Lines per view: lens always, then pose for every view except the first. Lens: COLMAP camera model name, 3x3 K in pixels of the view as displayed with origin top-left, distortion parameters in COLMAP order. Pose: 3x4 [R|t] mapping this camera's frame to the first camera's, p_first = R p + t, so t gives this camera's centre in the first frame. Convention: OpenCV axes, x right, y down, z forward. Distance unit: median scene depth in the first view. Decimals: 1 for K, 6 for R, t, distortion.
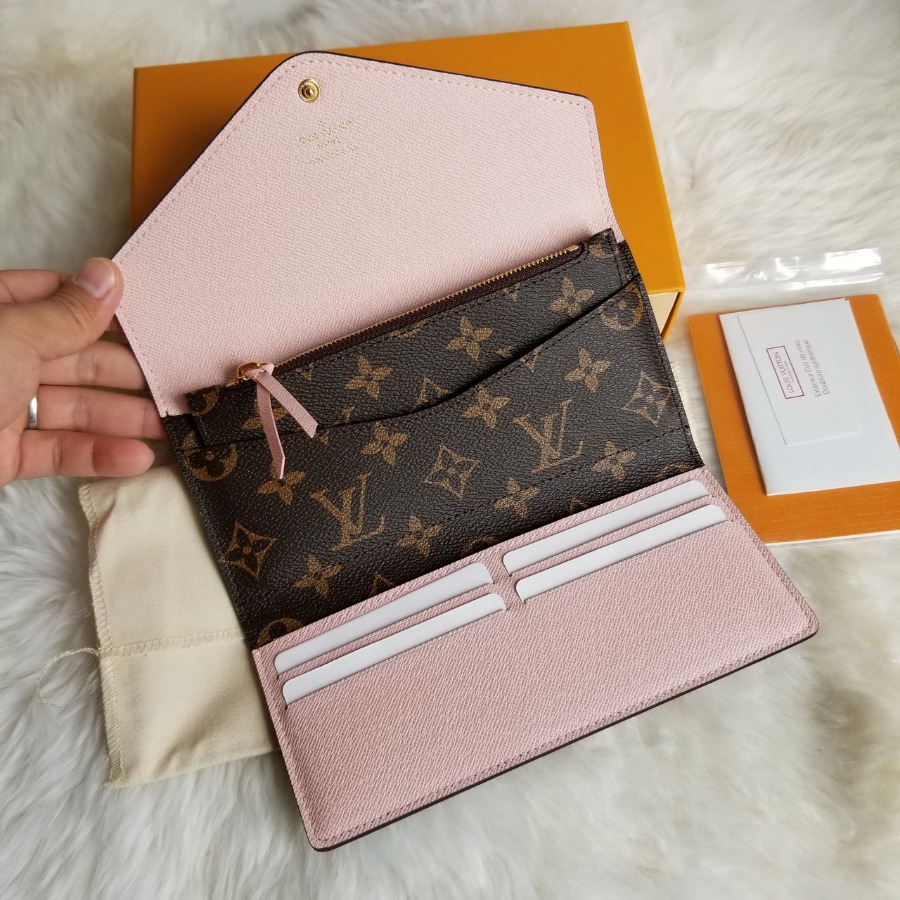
lens RADIAL K [[1027.1, 0, 452.5], [0, 1027.1, 411.7], [0, 0, 1]] dist [0.205450, -0.842733]
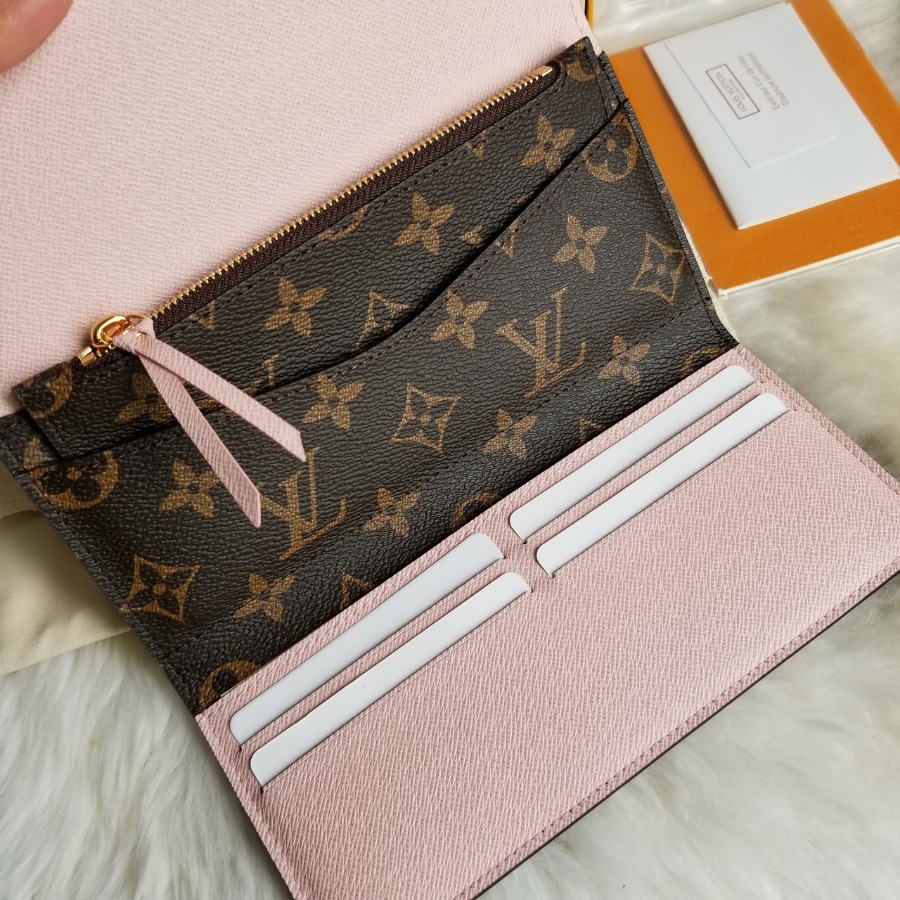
lens RADIAL K [[1048.4, 0, 455.2], [0, 1048.4, 427.5], [0, 0, 1]] dist [0.081667, -0.261407]
pose [[0.976797, -0.186022, 0.106131, -0.057881], [0.173183, 0.977604, 0.119577, -0.018510], [-0.125998, -0.098422, 0.987136, 0.281368]]
